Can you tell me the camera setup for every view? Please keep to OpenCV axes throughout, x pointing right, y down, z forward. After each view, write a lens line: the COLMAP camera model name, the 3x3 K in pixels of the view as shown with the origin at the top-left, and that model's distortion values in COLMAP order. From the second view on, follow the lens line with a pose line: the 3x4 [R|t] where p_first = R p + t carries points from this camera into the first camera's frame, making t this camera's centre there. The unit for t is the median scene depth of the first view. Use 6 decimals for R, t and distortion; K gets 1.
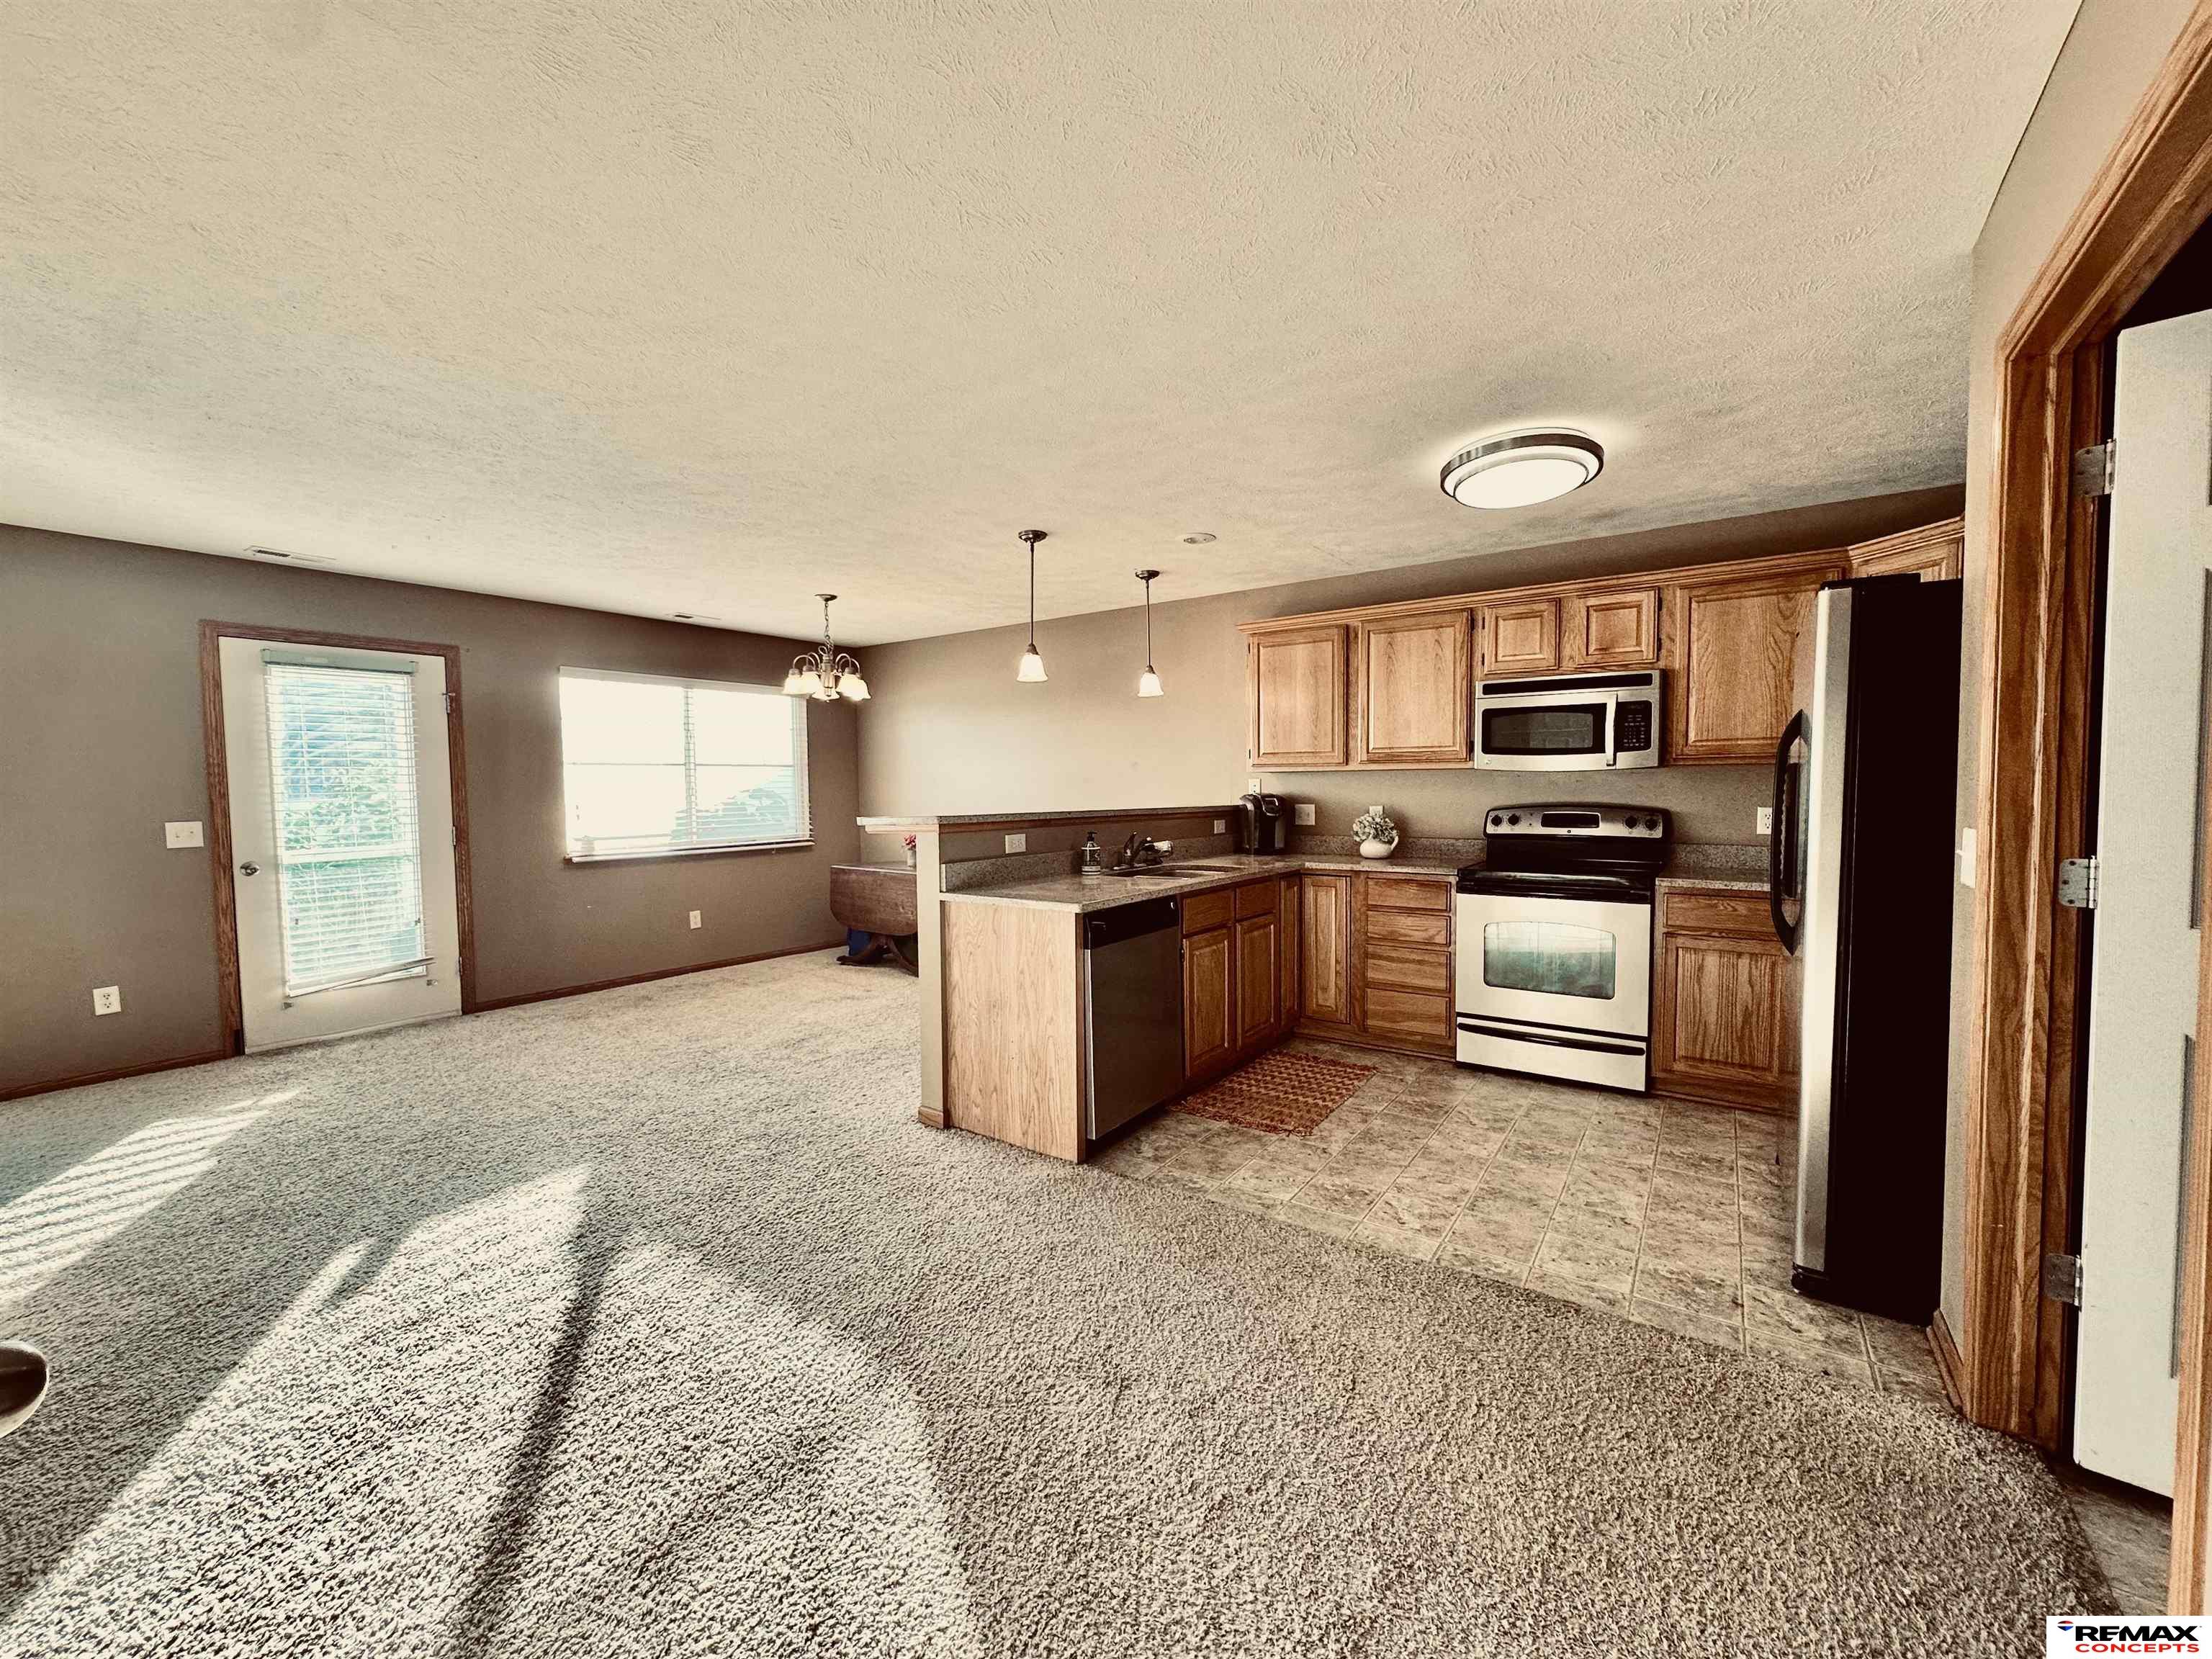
lens RADIAL K [[884.7, 0, 1109.7], [0, 884.7, 831.5], [0, 0, 1]] dist [-0.003929, 0.000736]
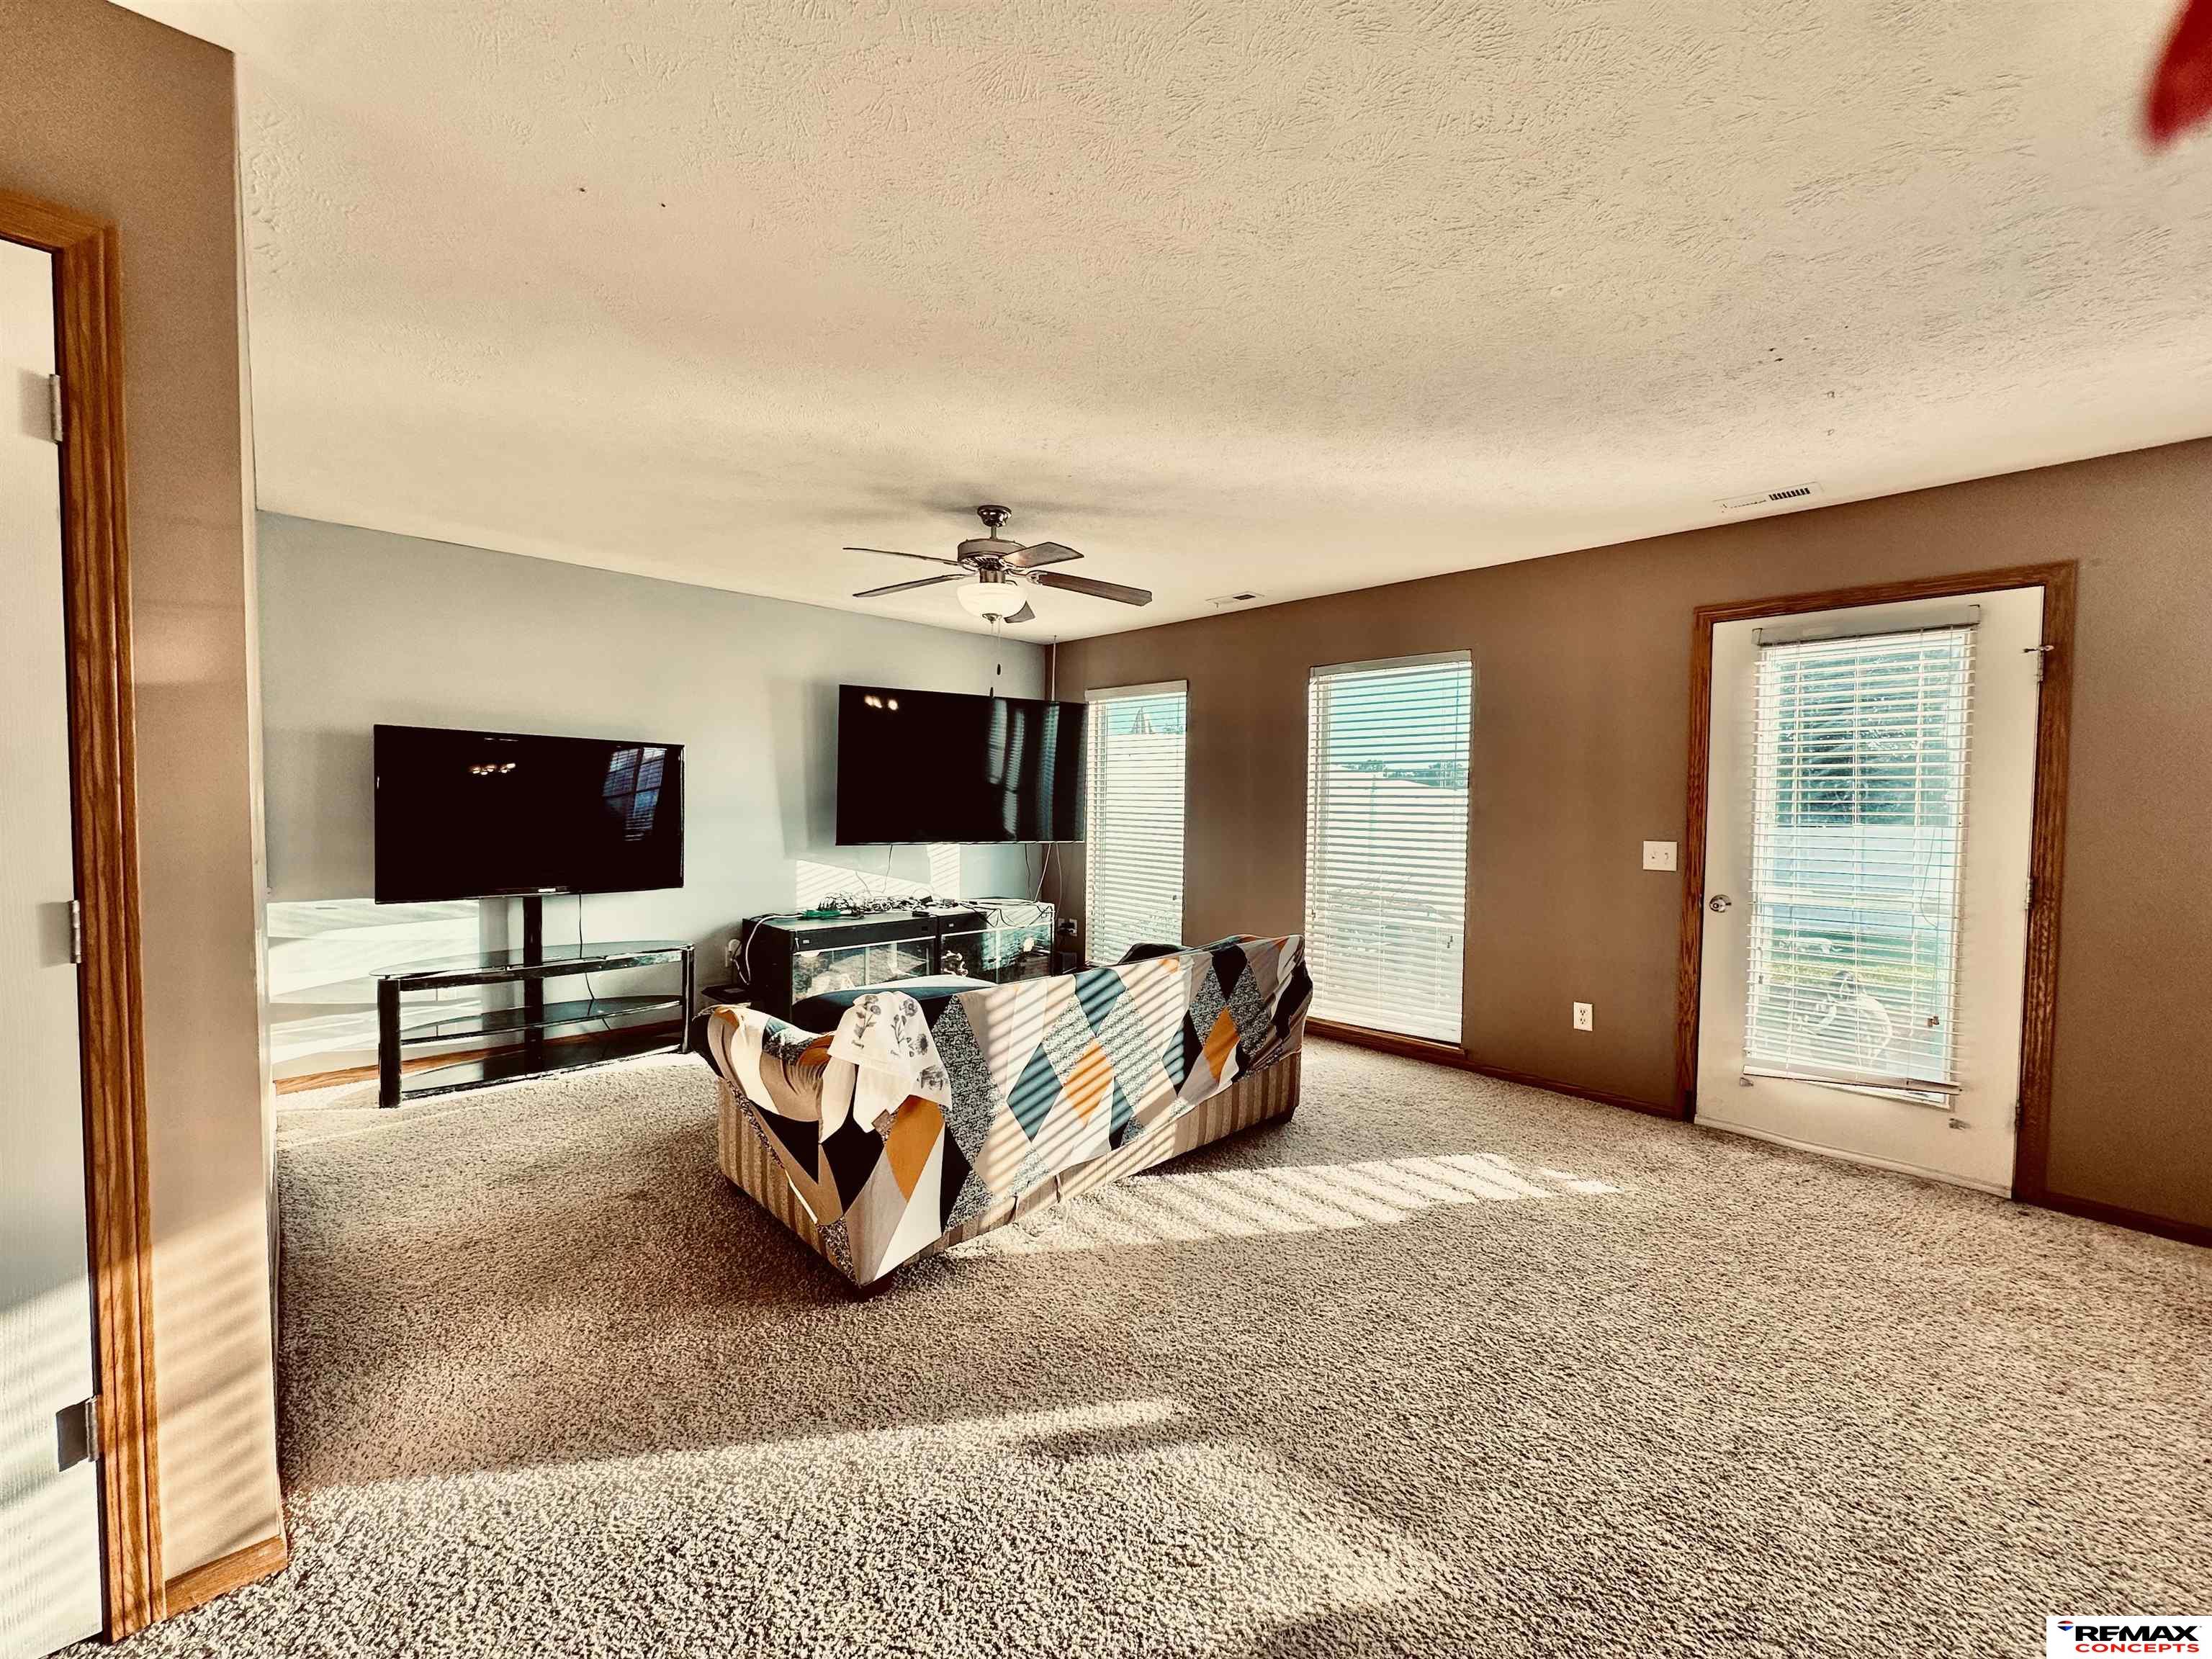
lens RADIAL K [[884.7, 0, 1101.6], [0, 884.7, 830.7], [0, 0, 1]] dist [-0.003929, 0.000736]
pose [[-0.196441, 0.047728, -0.979353, -0.073481], [-0.062516, 0.996173, 0.061087, -0.043883], [0.978521, 0.073226, -0.192706, 0.664358]]
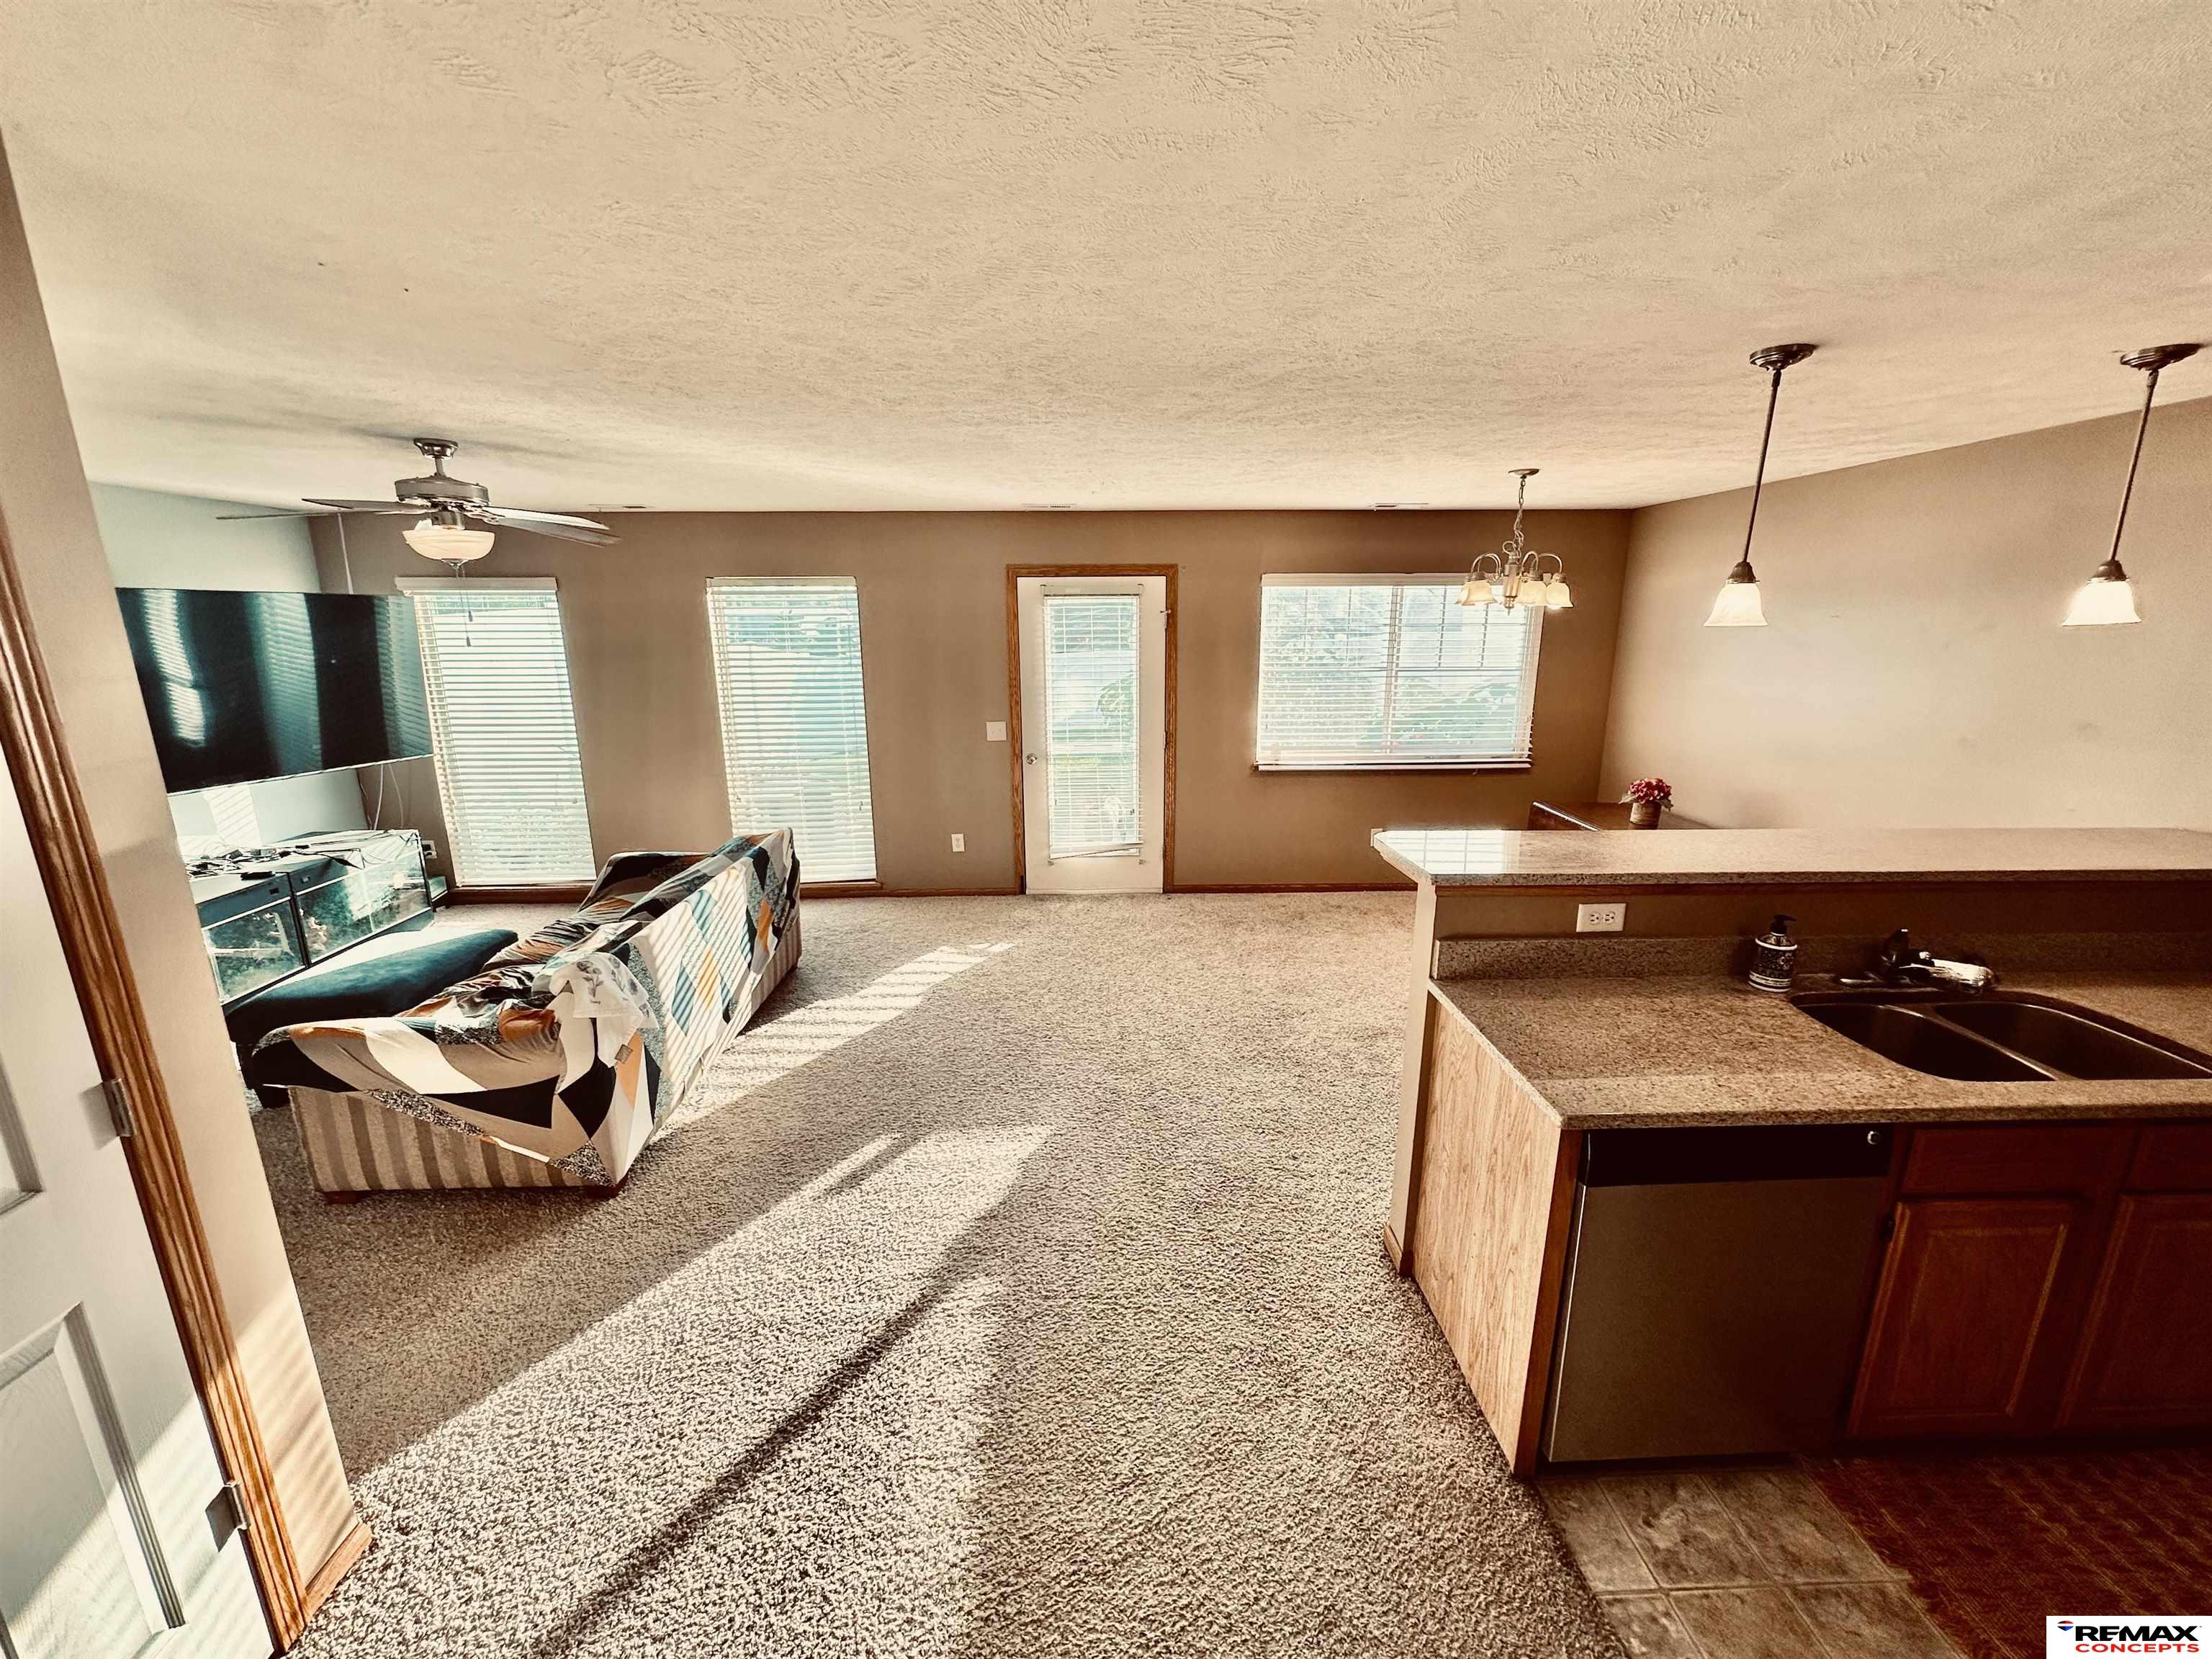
lens RADIAL K [[884.7, 0, 1110.0], [0, 884.7, 832.5], [0, 0, 1]] dist [-0.003929, 0.000736]
pose [[0.600640, 0.197433, -0.774759, 0.147315], [-0.045066, 0.975851, 0.213740, -0.153055], [0.798248, -0.093466, 0.595033, 0.339960]]
